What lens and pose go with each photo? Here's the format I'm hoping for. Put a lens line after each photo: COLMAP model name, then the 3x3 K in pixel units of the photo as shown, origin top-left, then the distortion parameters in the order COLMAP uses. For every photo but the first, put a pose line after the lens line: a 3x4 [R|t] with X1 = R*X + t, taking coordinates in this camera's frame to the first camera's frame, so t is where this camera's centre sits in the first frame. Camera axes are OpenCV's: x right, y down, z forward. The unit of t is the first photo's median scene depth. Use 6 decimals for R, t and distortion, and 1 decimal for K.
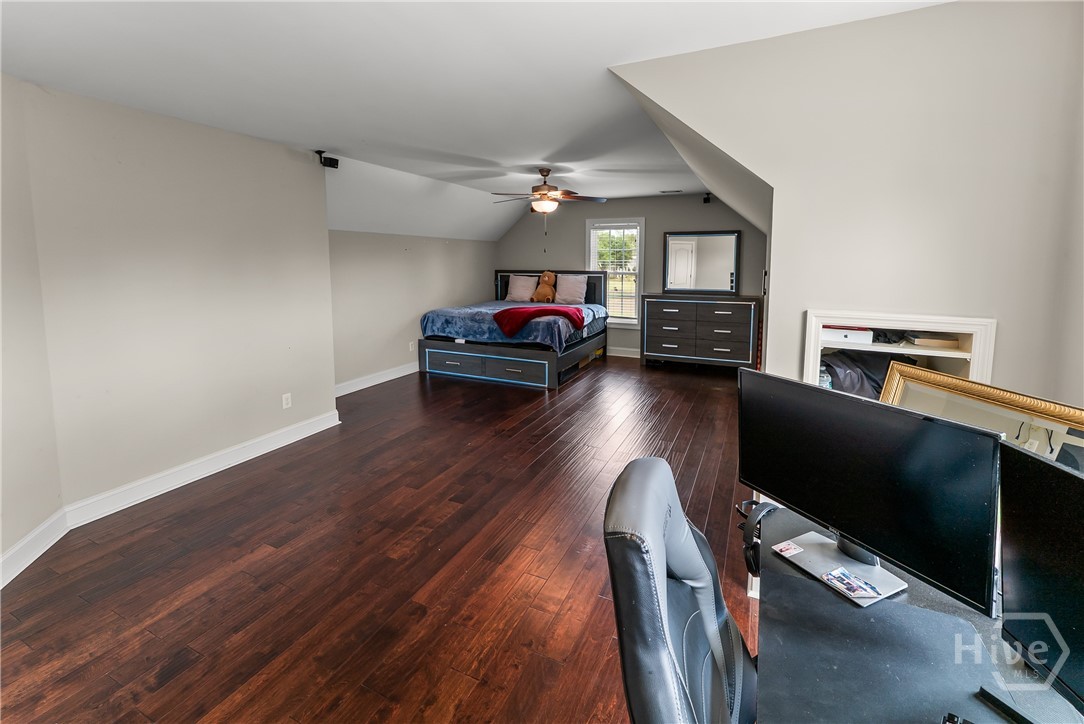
lens RADIAL K [[473.3, 0, 541.0], [0, 473.3, 255.0], [0, 0, 1]] dist [0.002350, -0.000178]
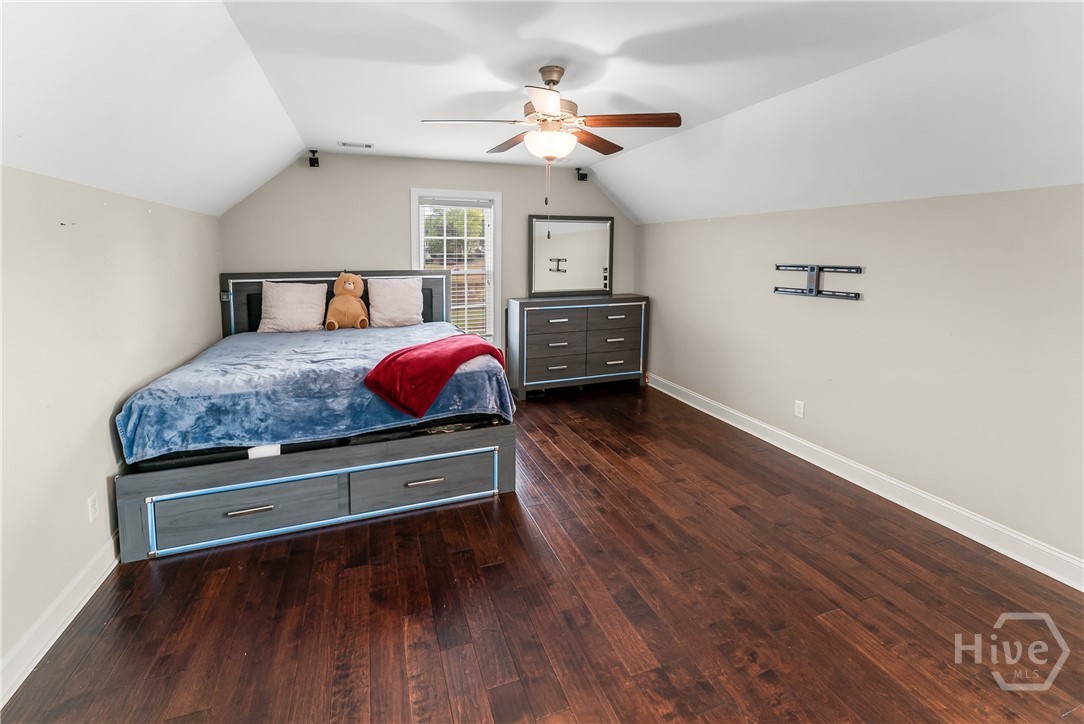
lens RADIAL K [[469.9, 0, 535.5], [0, 469.9, 266.9], [0, 0, 1]] dist [0.002086, 0.000254]
pose [[0.699908, -0.026006, 0.713759, -0.718424], [-0.004921, 0.999138, 0.041230, 0.007404], [-0.714216, -0.032369, 0.699177, 1.338122]]
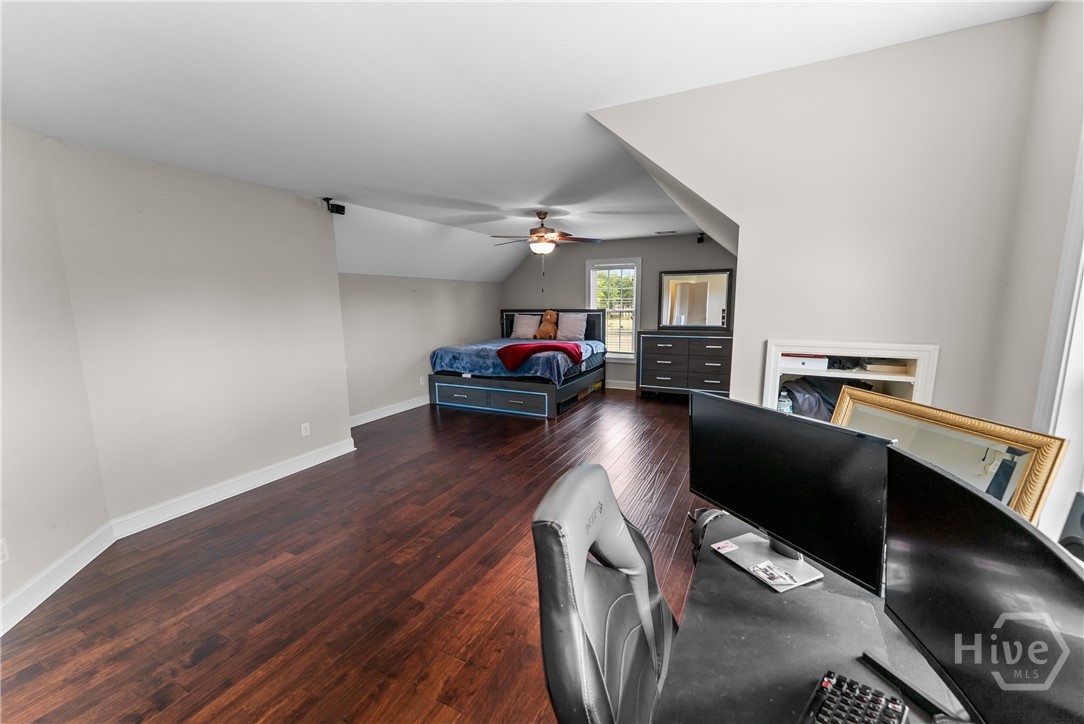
lens RADIAL K [[450.6, 0, 542.6], [0, 450.6, 324.2], [0, 0, 1]] dist [-0.000035, 0.000203]
pose [[0.999714, -0.010679, -0.021418, 0.059832], [0.011996, 0.997985, 0.062305, 0.009262], [0.020710, -0.062545, 0.997827, -0.025012]]
